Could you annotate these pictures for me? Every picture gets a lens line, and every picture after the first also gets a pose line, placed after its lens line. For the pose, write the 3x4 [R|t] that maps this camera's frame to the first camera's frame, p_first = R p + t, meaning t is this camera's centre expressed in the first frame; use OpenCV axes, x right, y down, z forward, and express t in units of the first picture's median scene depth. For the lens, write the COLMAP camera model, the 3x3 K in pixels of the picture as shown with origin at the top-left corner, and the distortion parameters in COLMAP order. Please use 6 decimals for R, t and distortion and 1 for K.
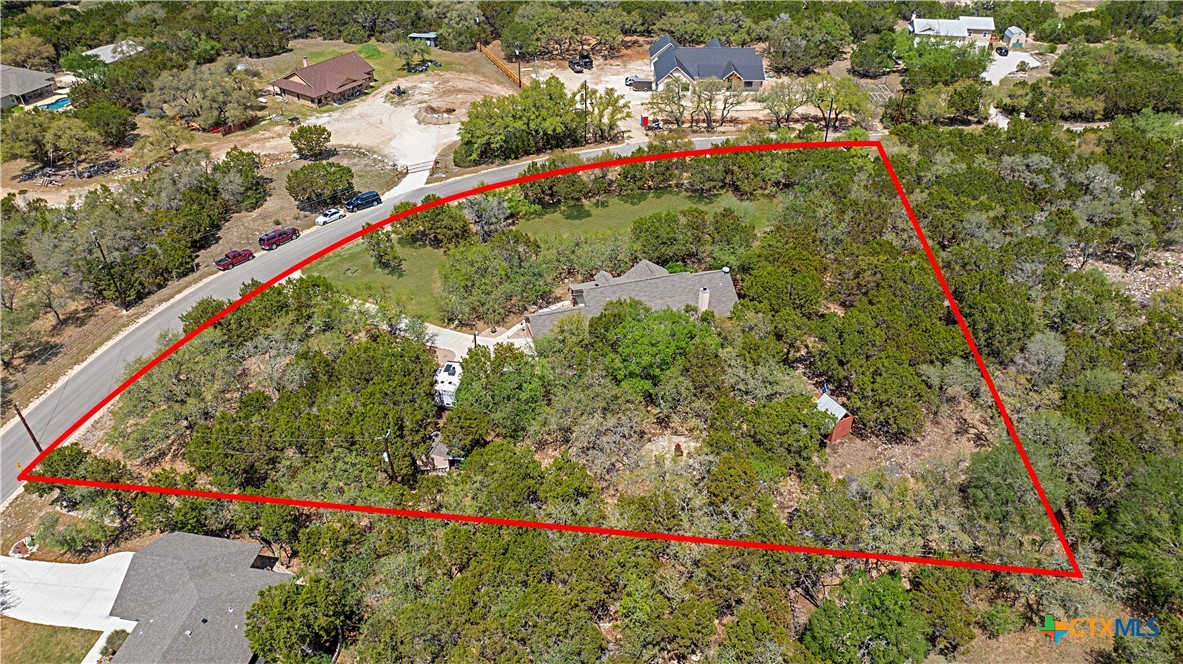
lens RADIAL K [[815.4, 0, 592.0], [0, 815.4, 329.5], [0, 0, 1]] dist [-0.023499, 0.008203]
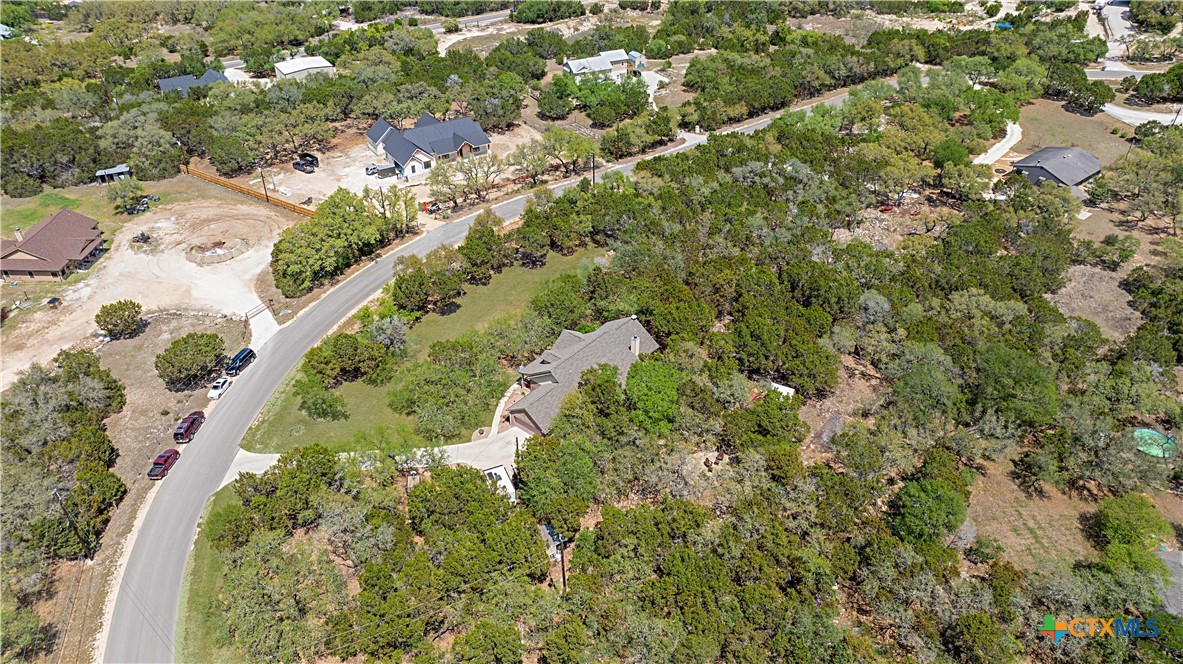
lens RADIAL K [[815.4, 0, 592.2], [0, 815.4, 334.1], [0, 0, 1]] dist [-0.023499, 0.008203]
pose [[0.844999, -0.312932, 0.433648, -0.270205], [0.320655, 0.945453, 0.057441, -0.087583], [-0.427969, 0.090514, 0.899250, -0.049110]]
